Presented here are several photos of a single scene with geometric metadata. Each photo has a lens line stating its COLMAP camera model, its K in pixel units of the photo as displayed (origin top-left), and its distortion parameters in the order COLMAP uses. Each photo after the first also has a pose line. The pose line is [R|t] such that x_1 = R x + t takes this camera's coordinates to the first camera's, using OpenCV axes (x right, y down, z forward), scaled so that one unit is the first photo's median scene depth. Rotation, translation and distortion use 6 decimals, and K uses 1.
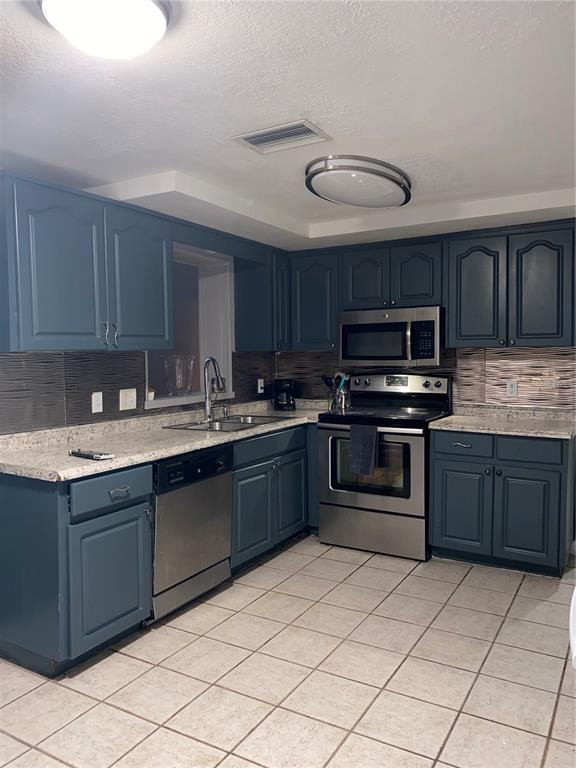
lens RADIAL K [[588.2, 0, 288.0], [0, 588.2, 384.0], [0, 0, 1]] dist [0.049423, -0.002273]
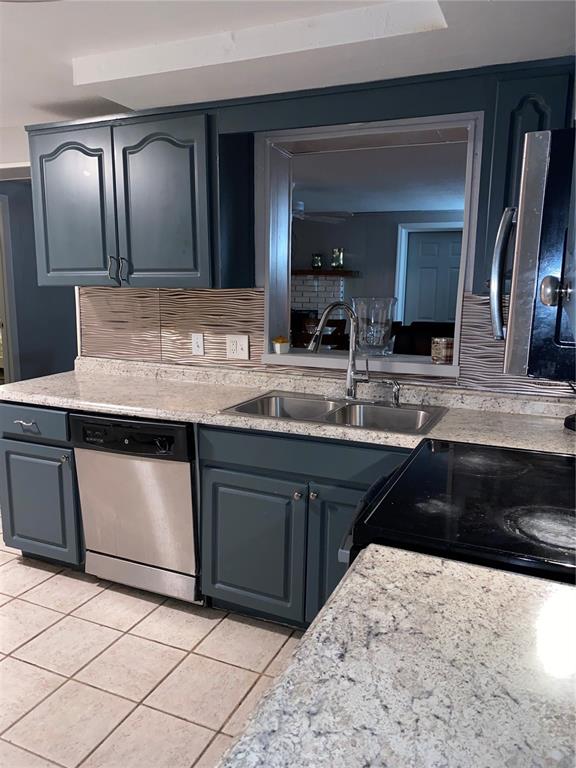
lens RADIAL K [[588.2, 0, 288.0], [0, 588.2, 384.0], [0, 0, 1]] dist [0.049423, -0.002273]
pose [[0.102218, 0.185970, -0.977224, 0.691728], [-0.065223, 0.981509, 0.179963, -0.095297], [0.992622, 0.045342, 0.112457, 1.210481]]
